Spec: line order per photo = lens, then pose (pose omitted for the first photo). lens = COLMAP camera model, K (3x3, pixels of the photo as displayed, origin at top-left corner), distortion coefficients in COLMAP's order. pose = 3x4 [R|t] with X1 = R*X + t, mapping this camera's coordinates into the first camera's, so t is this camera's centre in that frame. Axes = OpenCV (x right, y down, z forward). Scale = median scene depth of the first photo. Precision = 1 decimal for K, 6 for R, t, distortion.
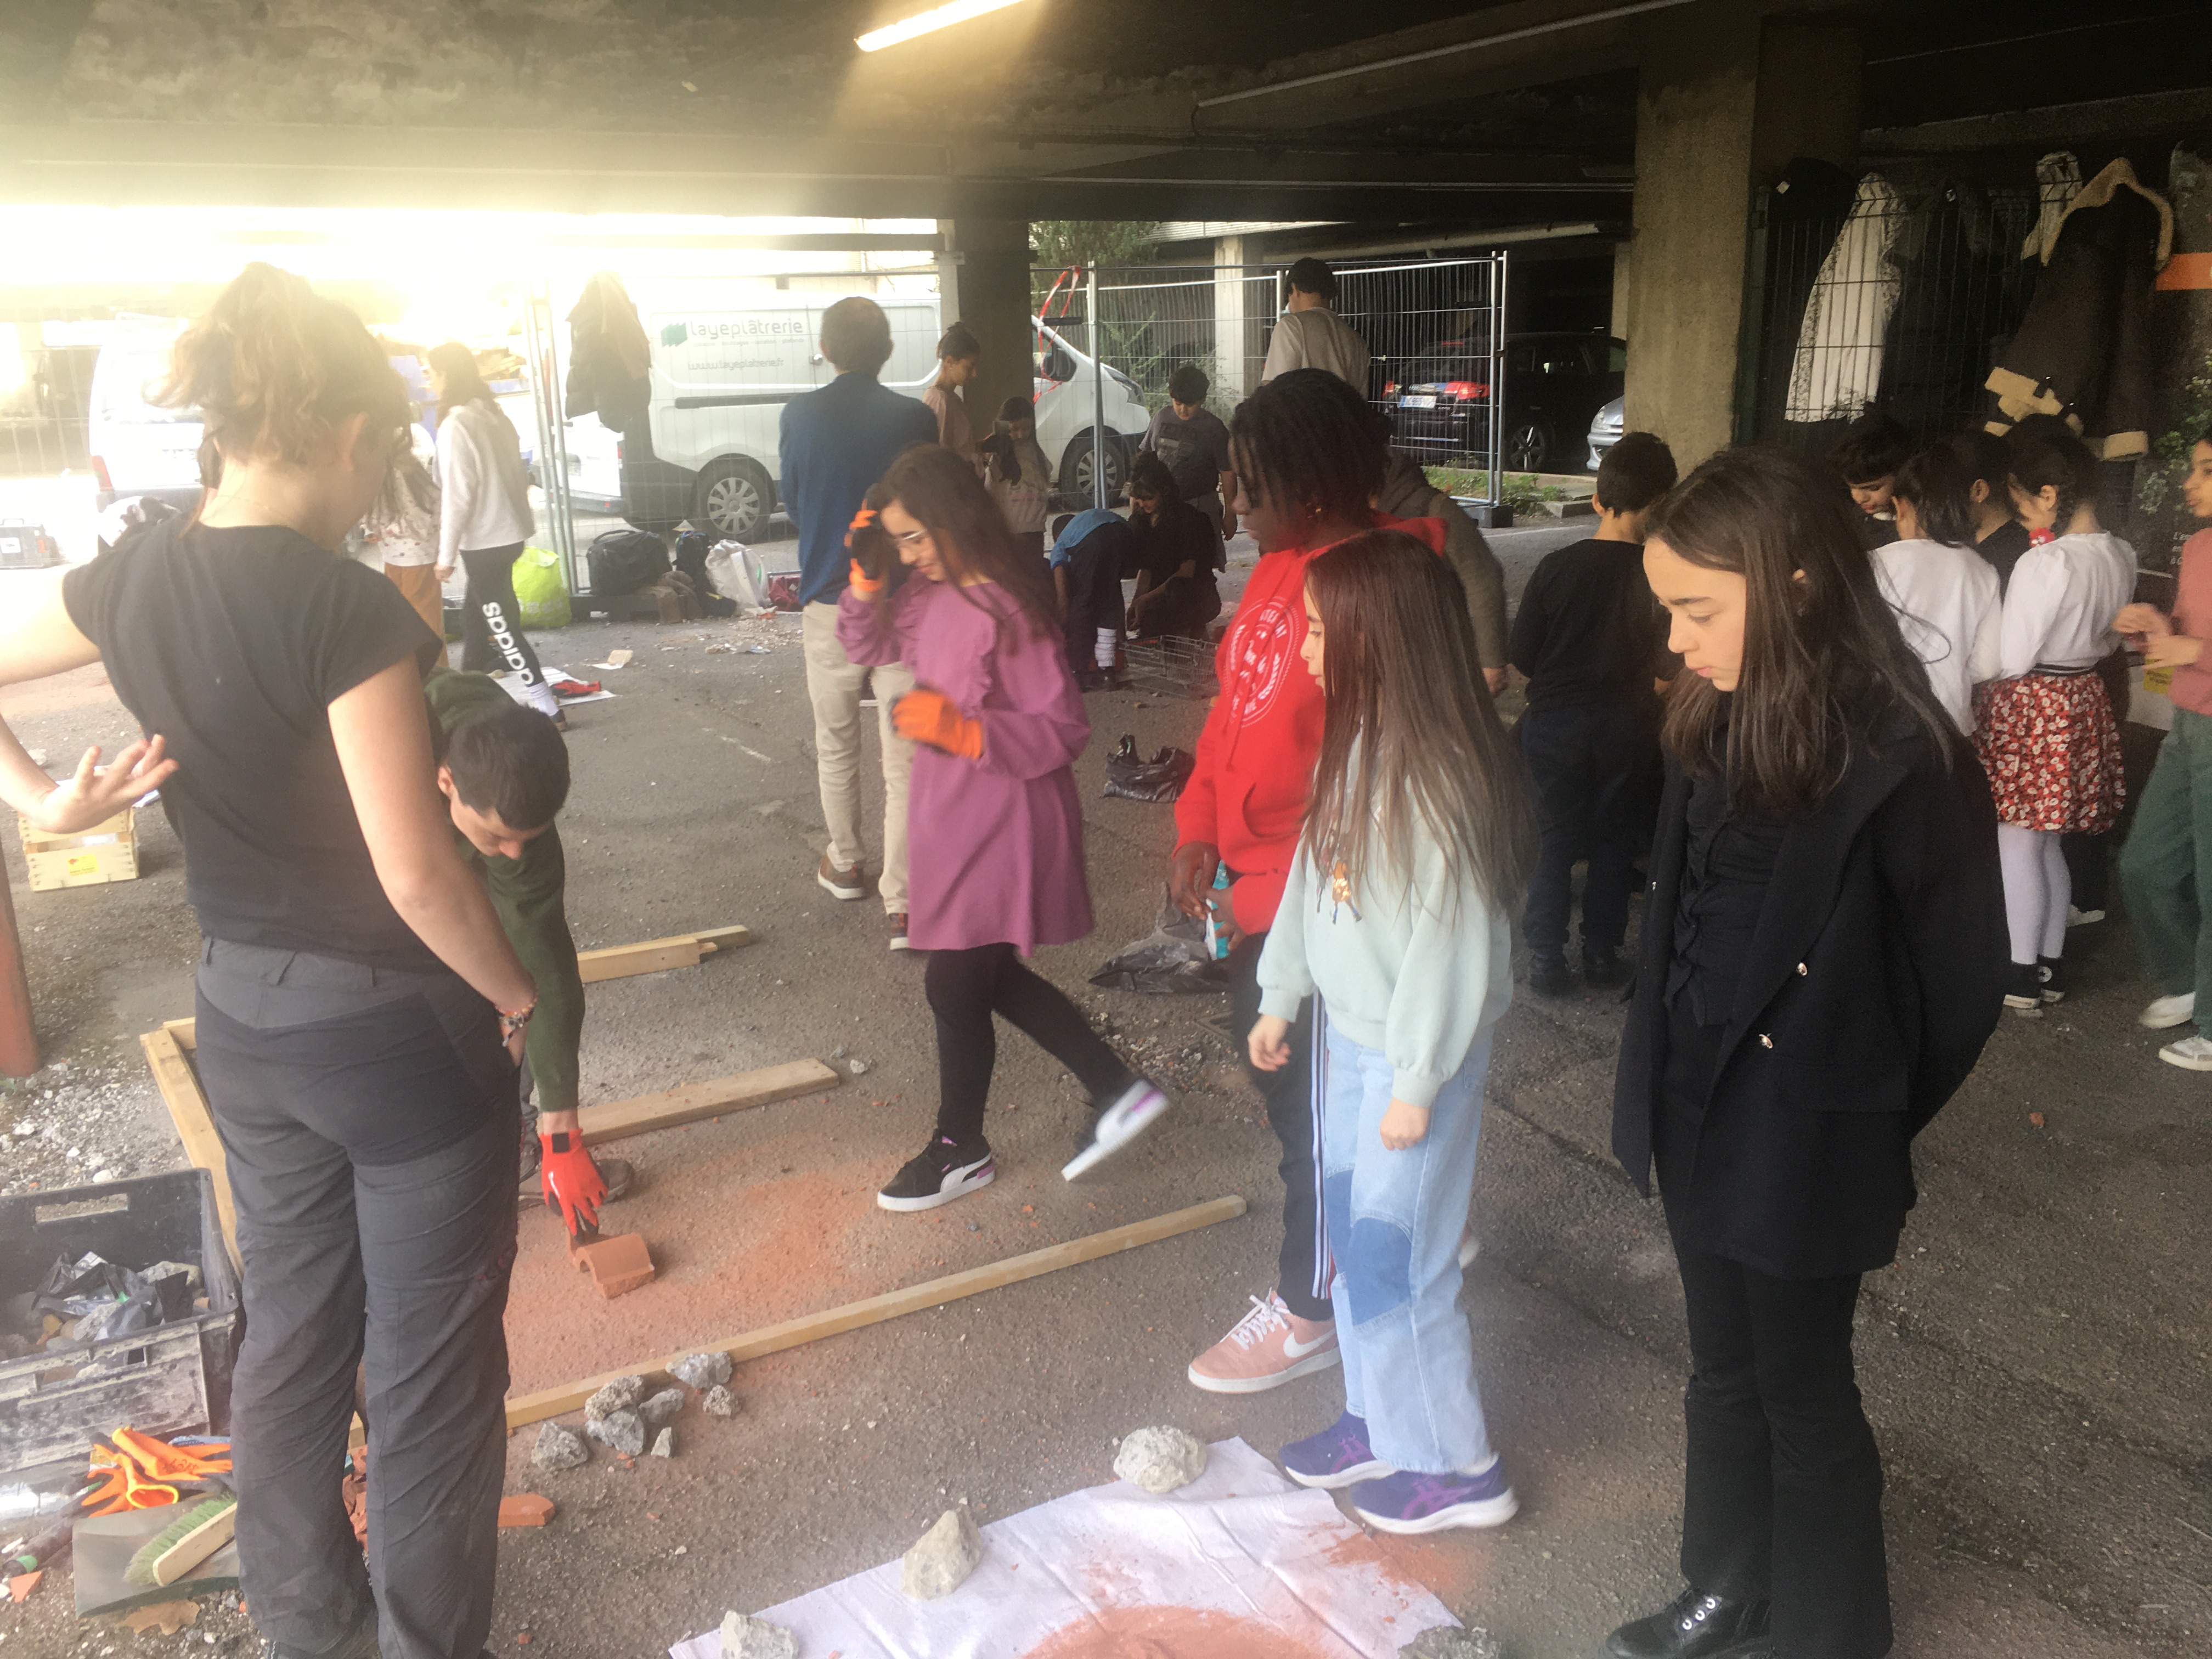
lens RADIAL K [[1841.5, 0, 1106.0], [0, 1841.5, 828.8], [0, 0, 1]] dist [0.070493, -0.074154]
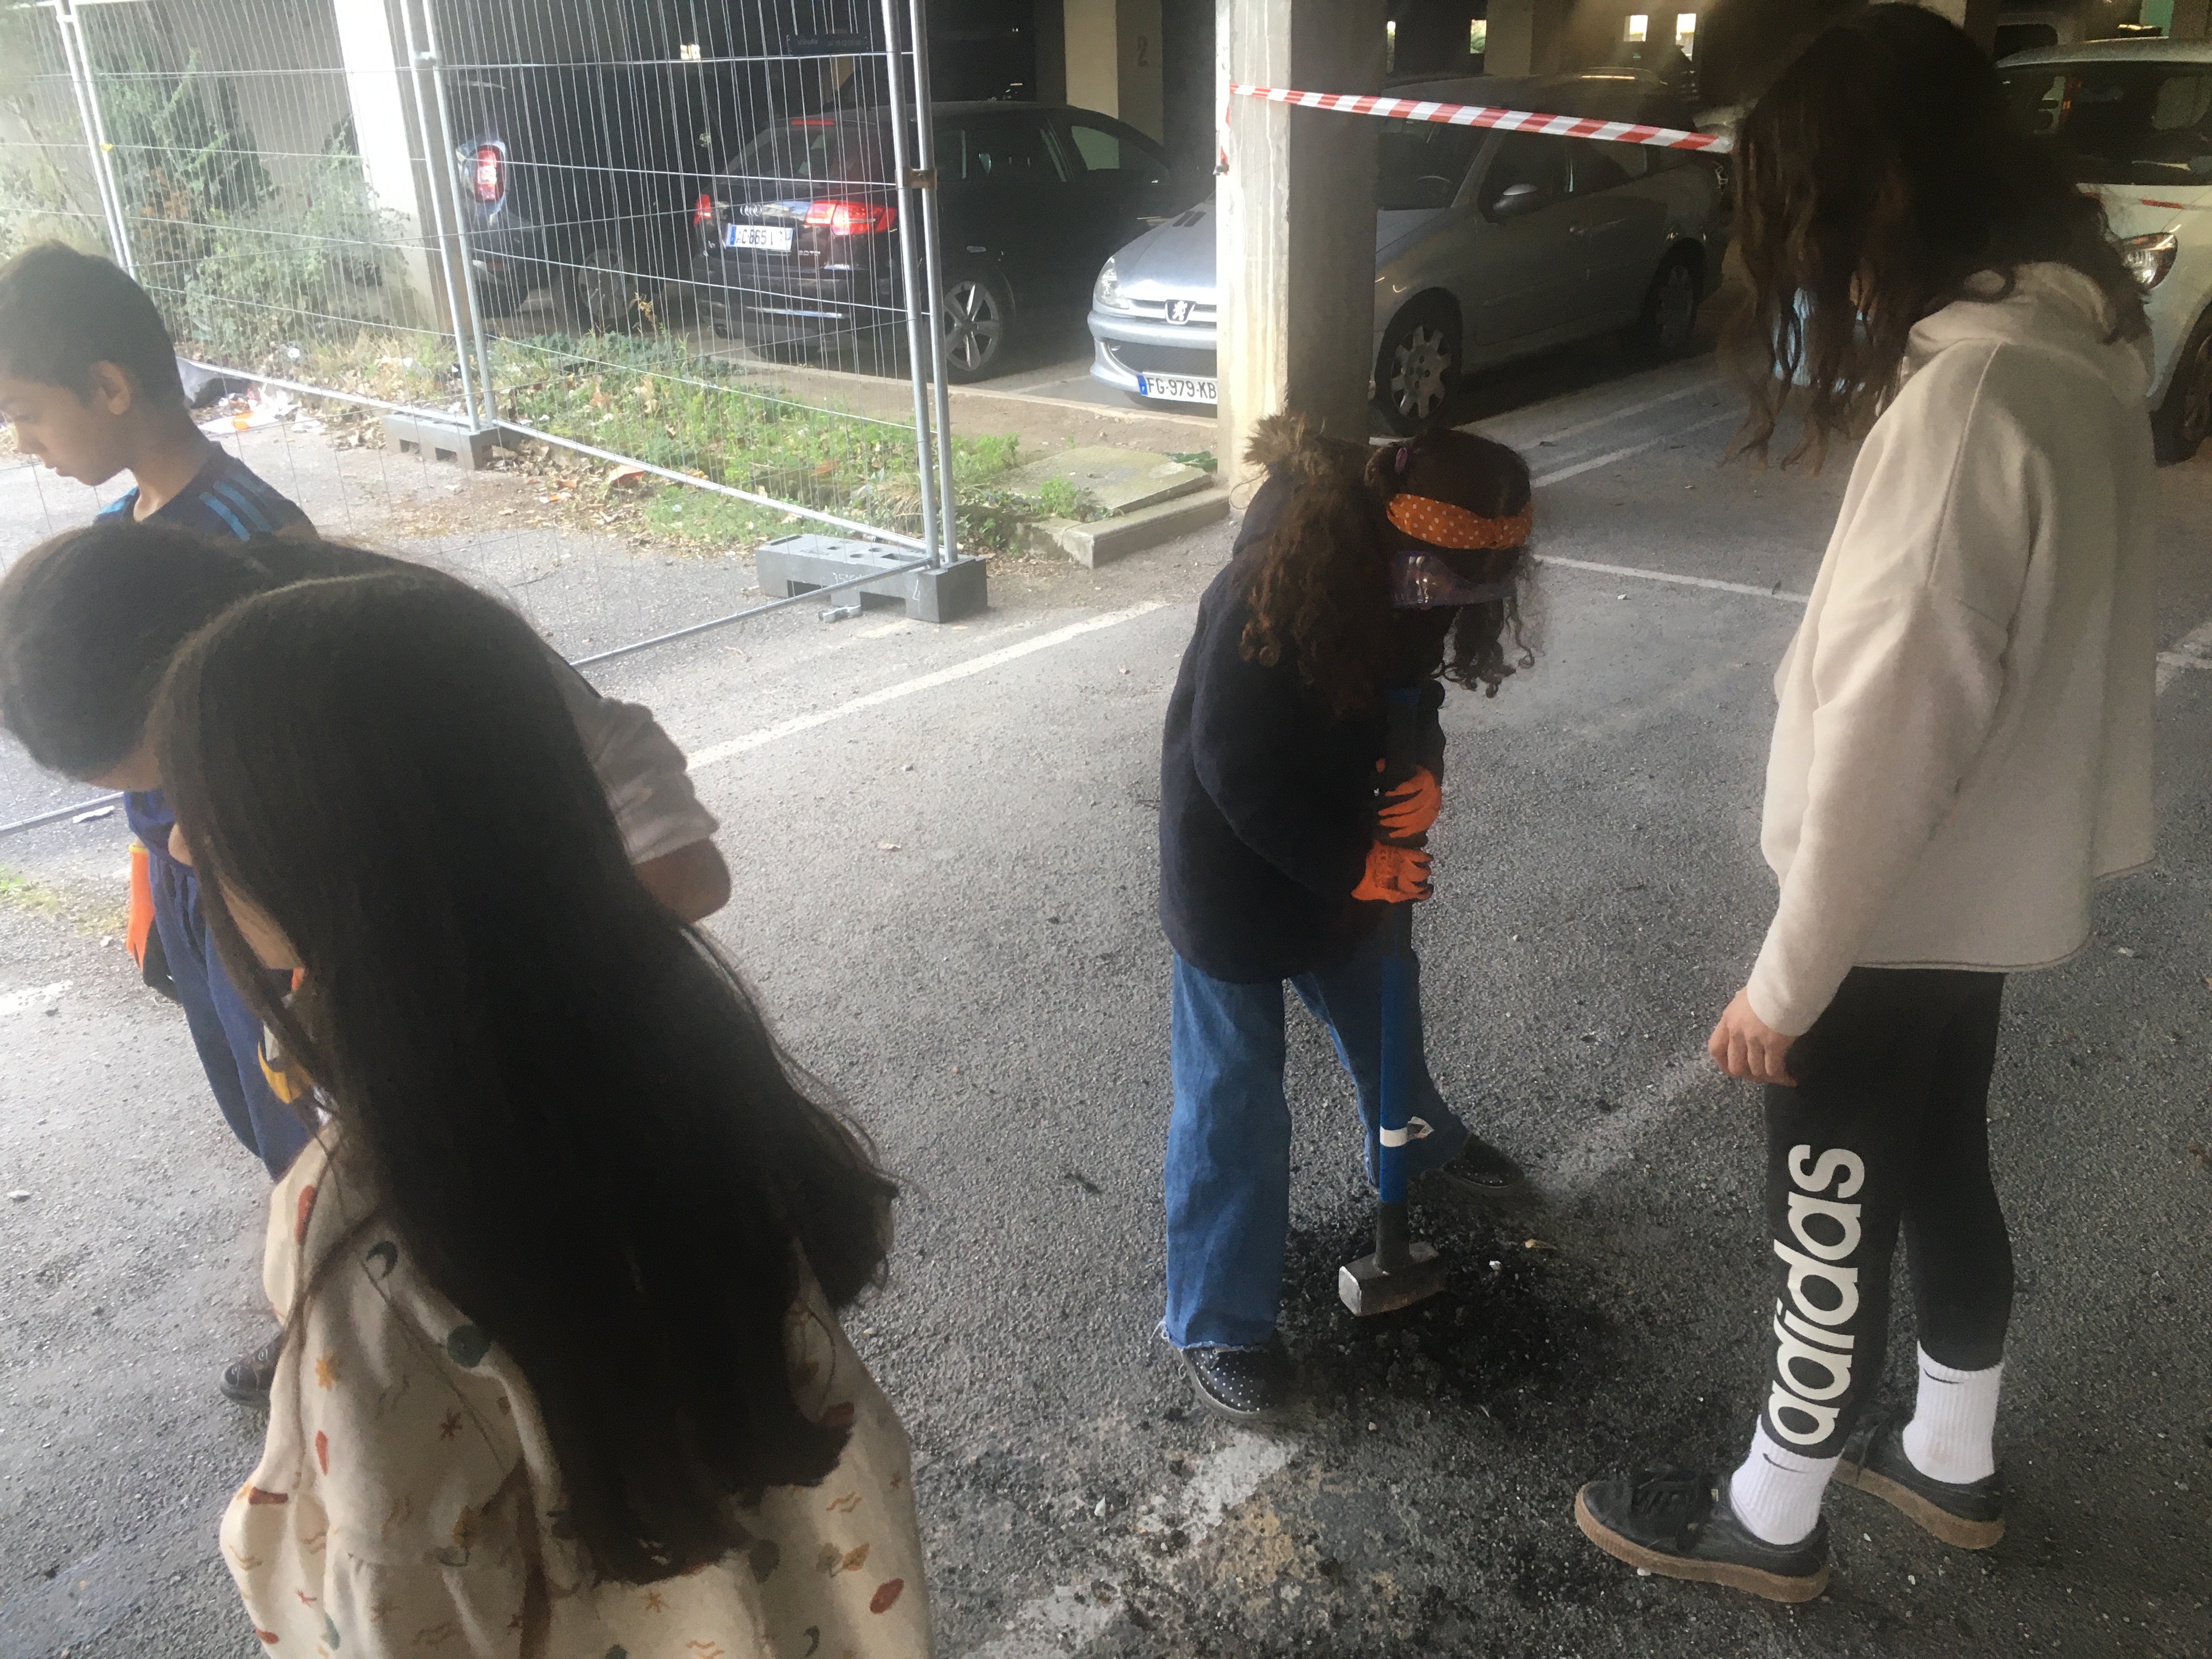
lens RADIAL K [[1841.5, 0, 1088.6], [0, 1841.5, 819.8], [0, 0, 1]] dist [0.070493, -0.074154]
pose [[0.953819, -0.110992, 0.279125, 0.100365], [0.078172, 0.988931, 0.126113, -0.137907], [-0.290033, -0.098469, 0.951937, 0.494525]]
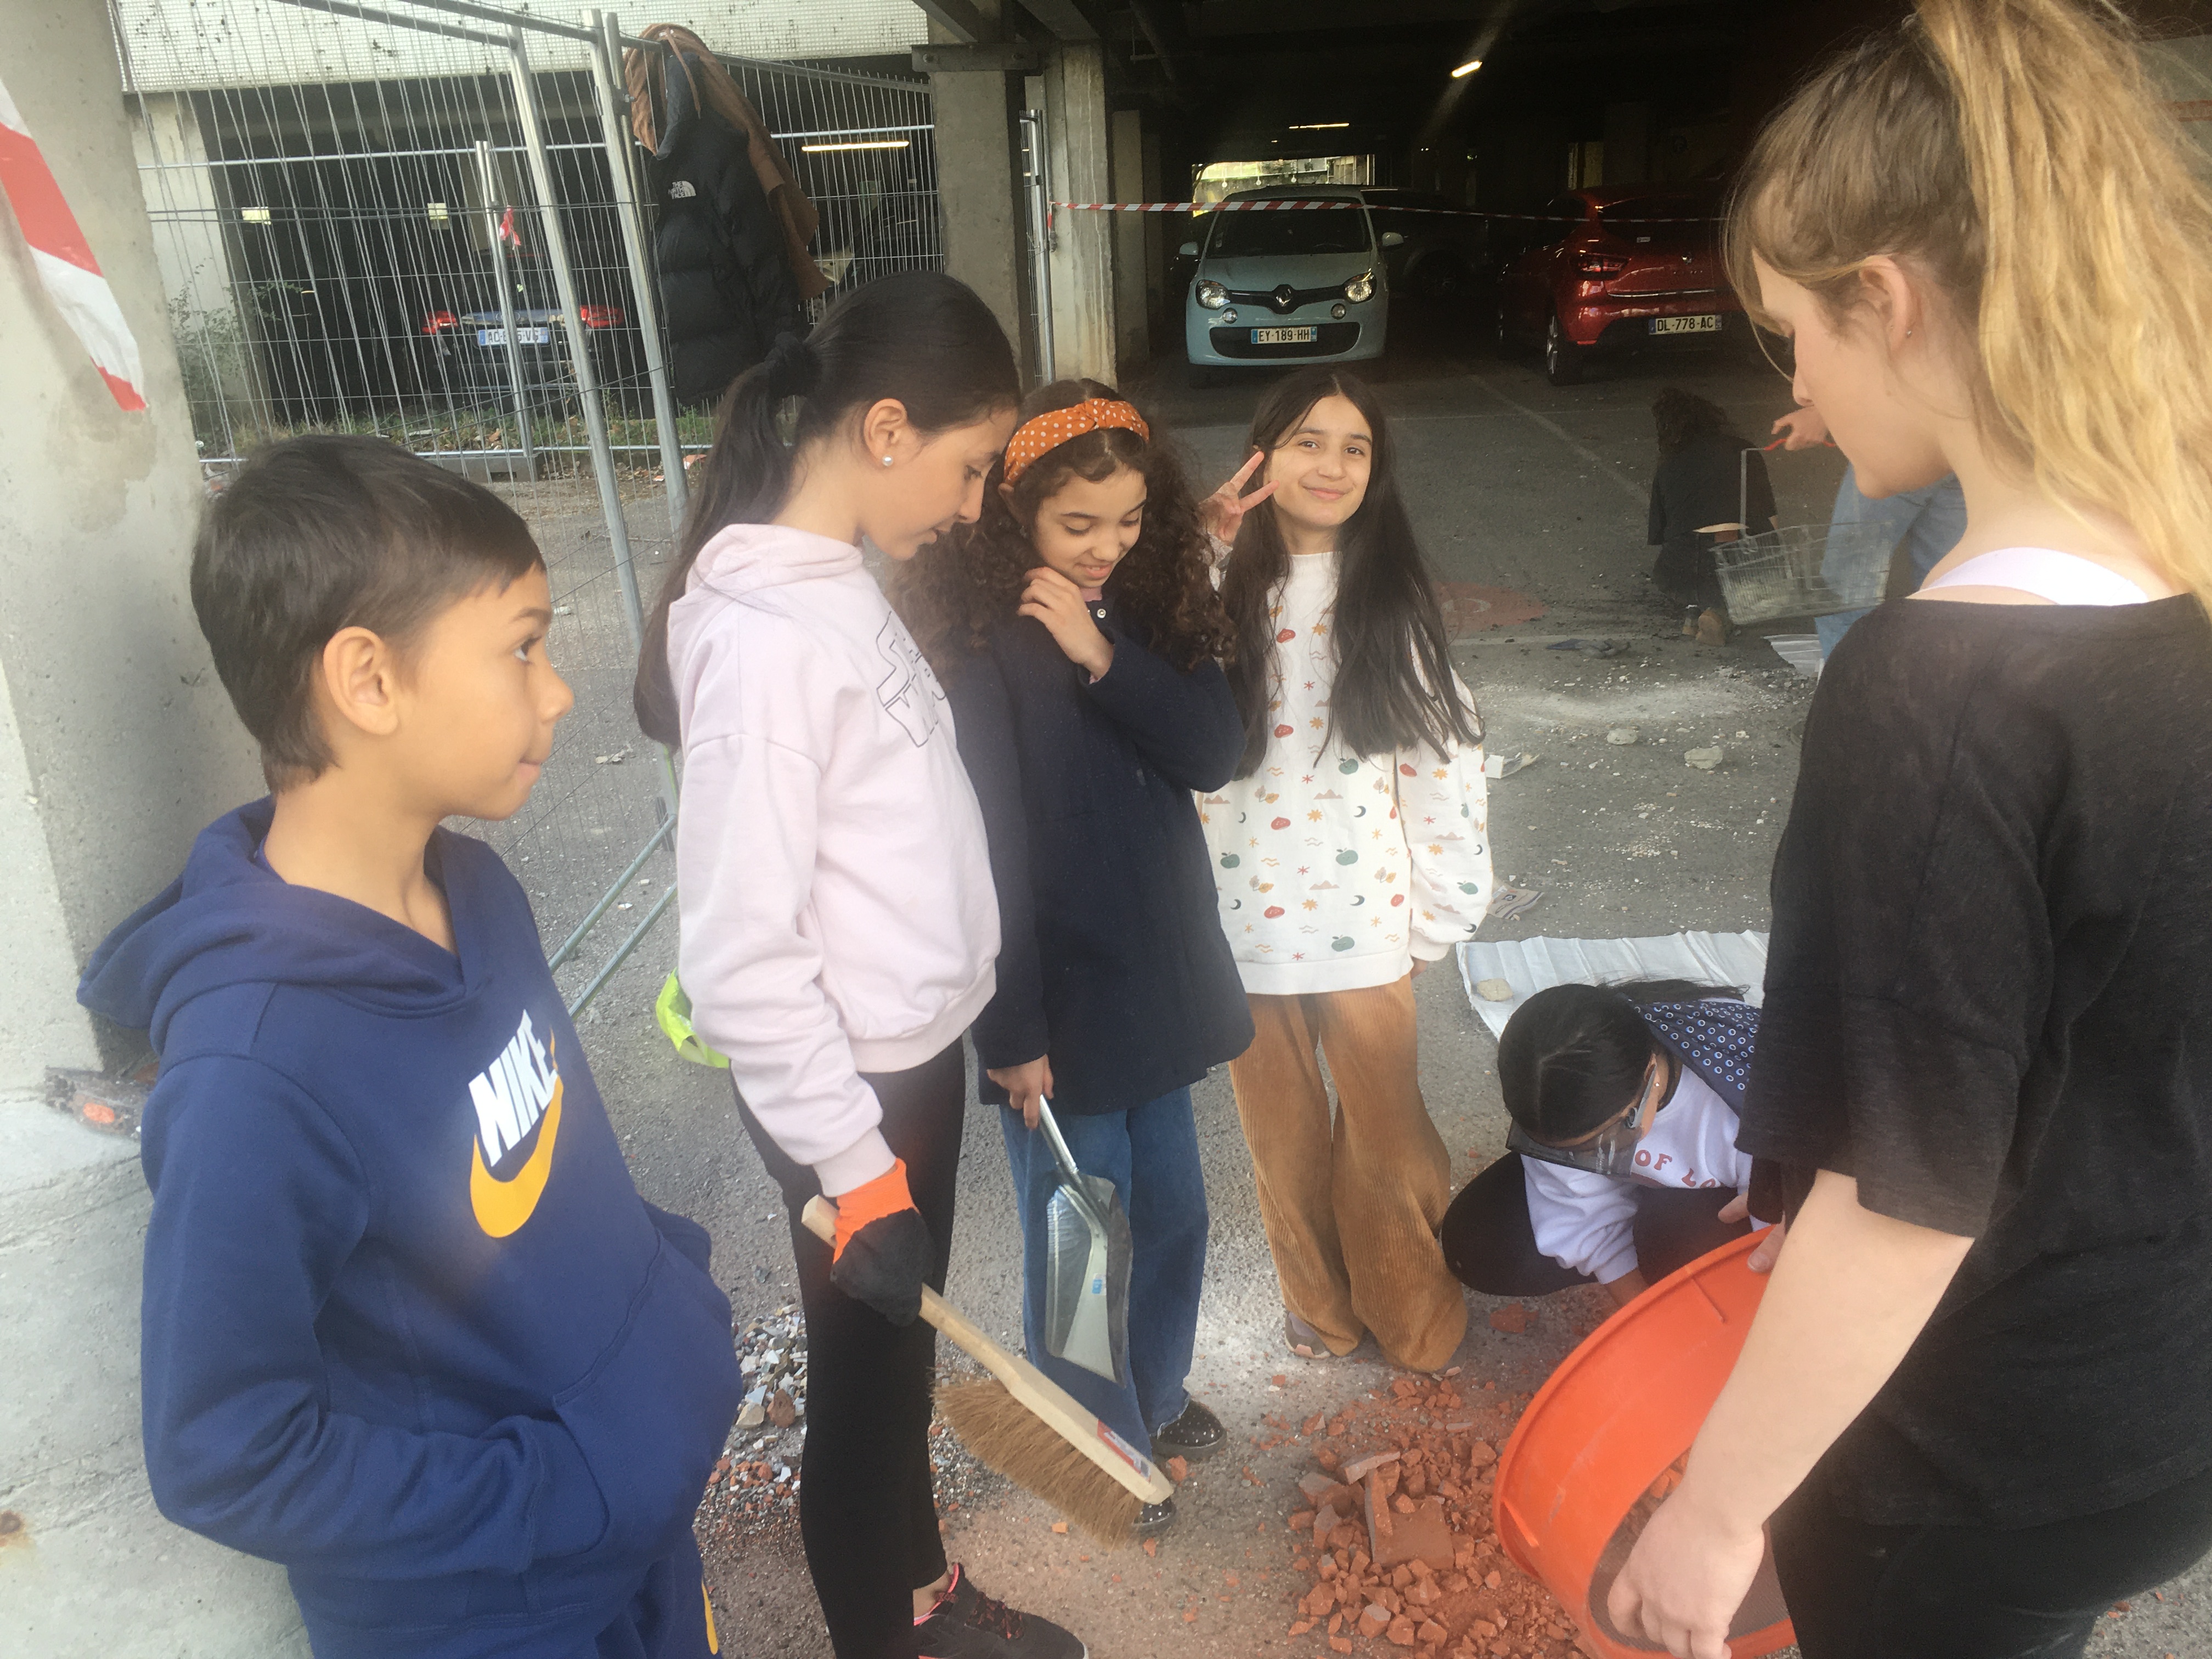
lens RADIAL K [[1841.5, 0, 1104.9], [0, 1841.5, 842.5], [0, 0, 1]] dist [0.070493, -0.074154]
pose [[0.569380, -0.271720, 0.775870, -0.356780], [0.246217, 0.956836, 0.154408, -0.104507], [-0.784336, 0.103115, 0.611705, 0.423552]]
